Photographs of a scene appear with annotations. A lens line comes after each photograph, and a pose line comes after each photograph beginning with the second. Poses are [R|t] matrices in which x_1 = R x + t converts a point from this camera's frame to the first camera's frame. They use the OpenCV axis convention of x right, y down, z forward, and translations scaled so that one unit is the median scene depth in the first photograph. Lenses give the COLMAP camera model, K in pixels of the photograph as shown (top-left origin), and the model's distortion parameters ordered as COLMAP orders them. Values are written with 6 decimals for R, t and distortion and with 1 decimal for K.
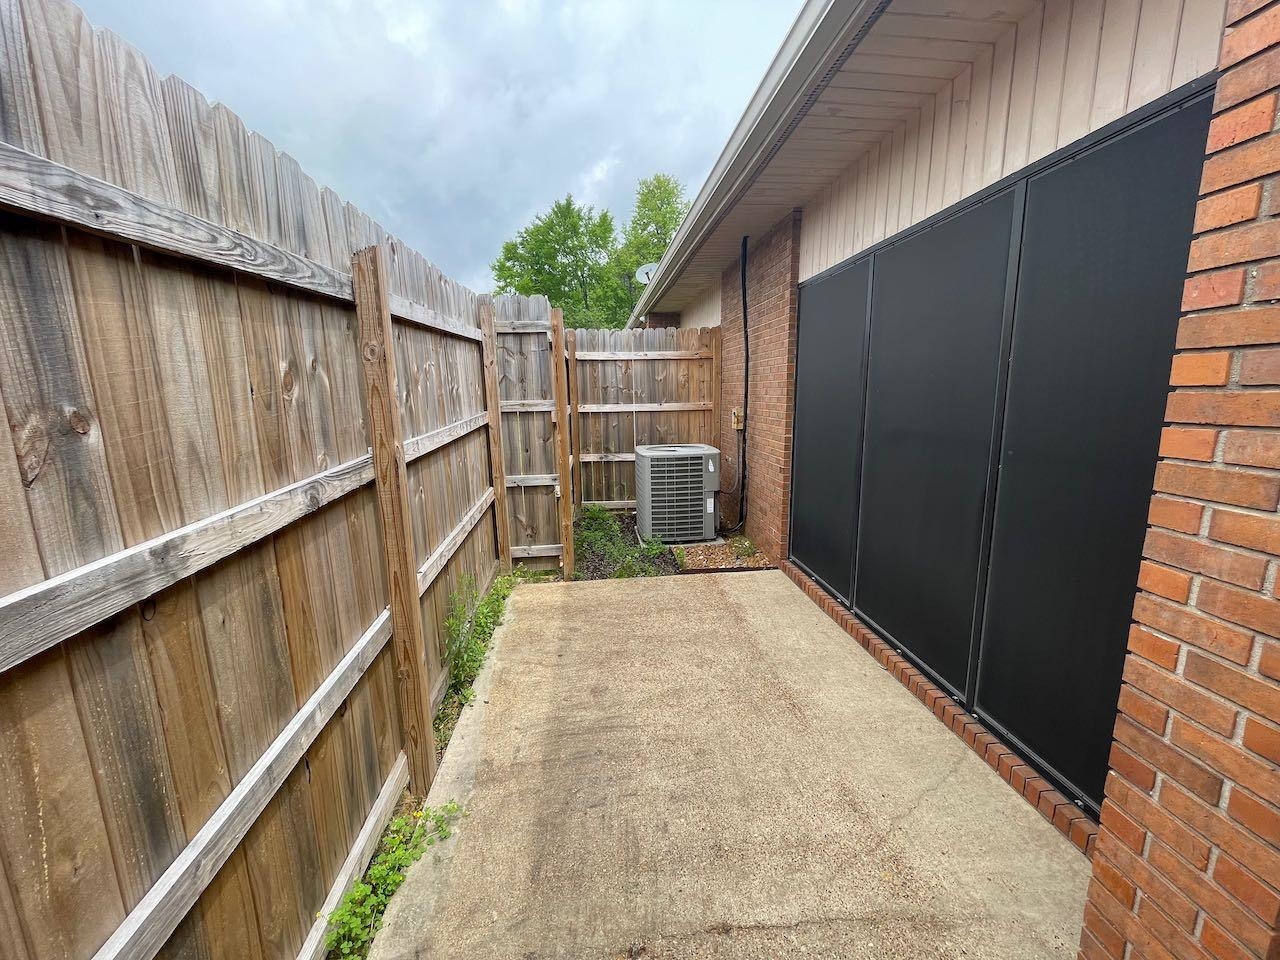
lens RADIAL K [[519.4, 0, 638.9], [0, 519.4, 484.6], [0, 0, 1]] dist [0.000752, 0.000027]
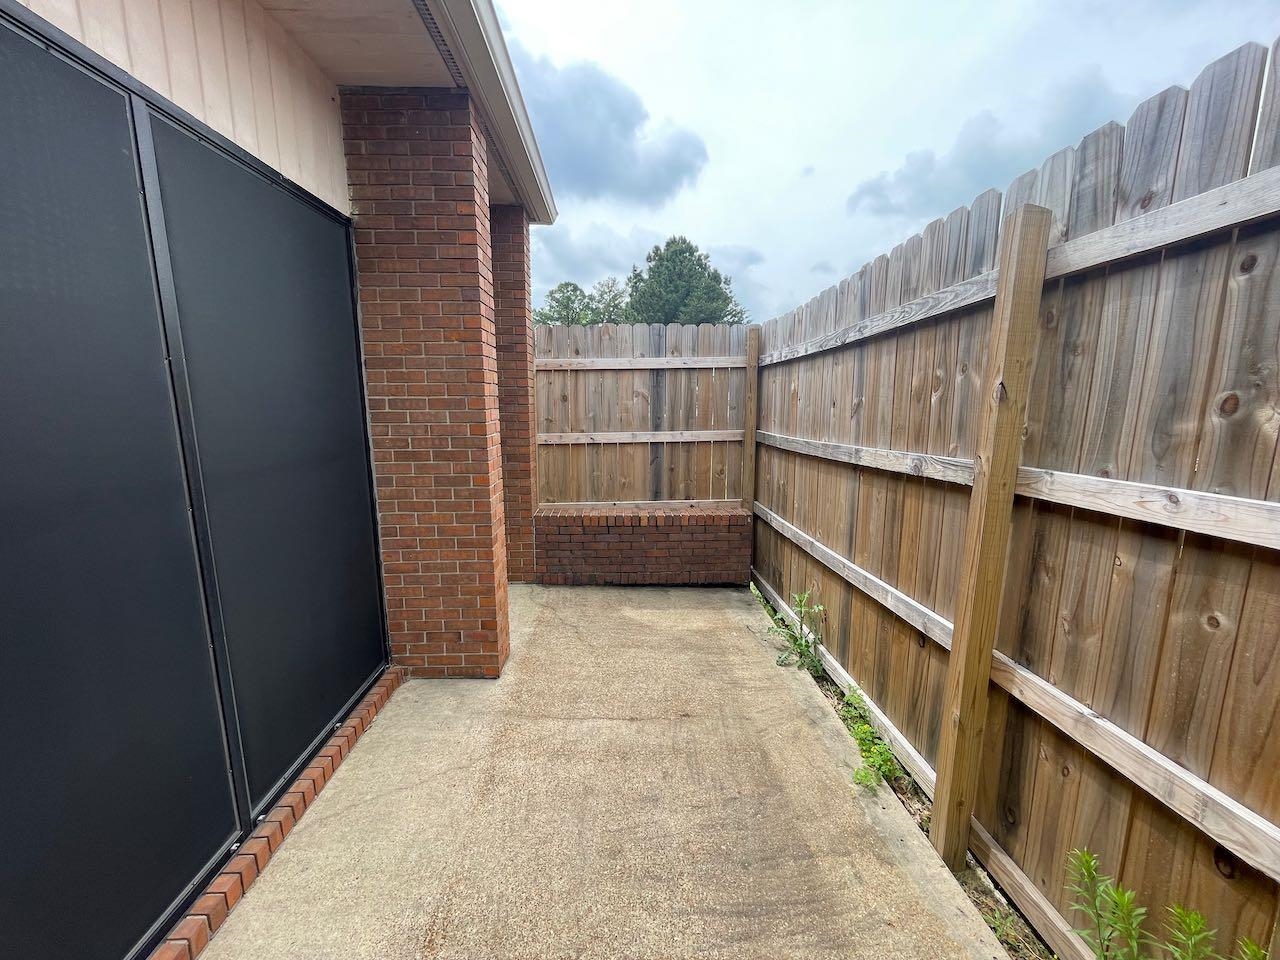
lens RADIAL K [[519.4, 0, 639.7], [0, 519.4, 483.8], [0, 0, 1]] dist [0.000752, 0.000027]
pose [[-0.998800, 0.006877, 0.048481, 0.051806], [0.023000, 0.939954, 0.340525, -0.375223], [-0.043228, 0.341231, -0.938985, 2.076706]]
